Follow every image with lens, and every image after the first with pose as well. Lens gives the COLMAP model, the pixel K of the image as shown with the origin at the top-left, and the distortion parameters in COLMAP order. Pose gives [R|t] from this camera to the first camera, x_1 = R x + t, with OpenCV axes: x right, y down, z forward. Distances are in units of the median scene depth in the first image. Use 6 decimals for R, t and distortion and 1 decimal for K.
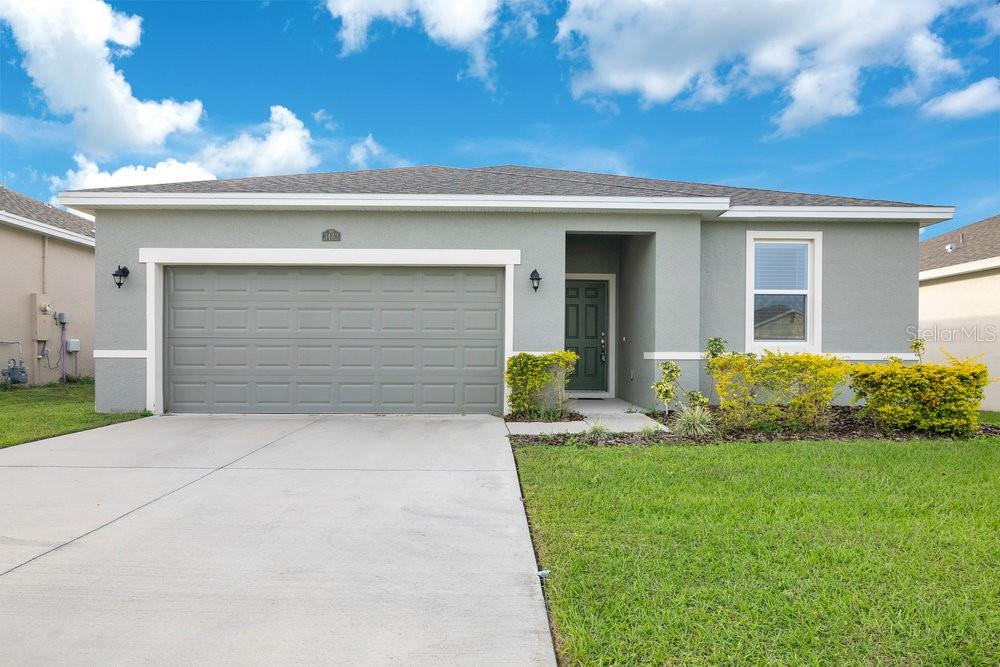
lens RADIAL K [[488.2, 0, 498.3], [0, 488.2, 335.9], [0, 0, 1]] dist [-0.018517, 0.000845]
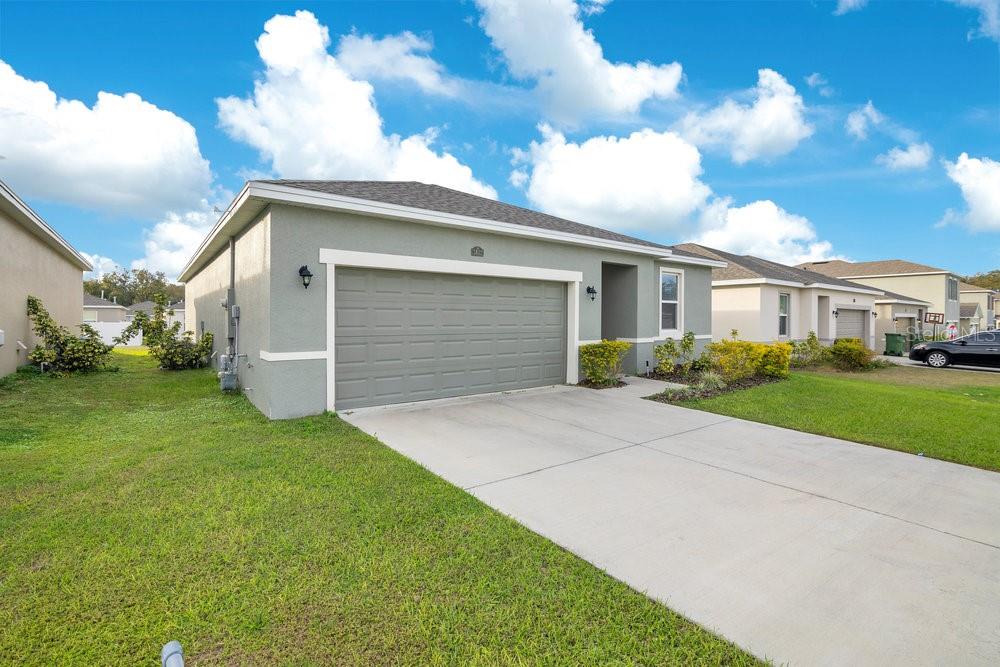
lens RADIAL K [[488.2, 0, 498.3], [0, 488.2, 335.9], [0, 0, 1]] dist [-0.018517, 0.000845]
pose [[0.789179, -0.026675, 0.613583, -1.067237], [0.022166, 0.999643, 0.014950, -0.007453], [-0.613763, 0.001802, 0.789488, -0.024049]]
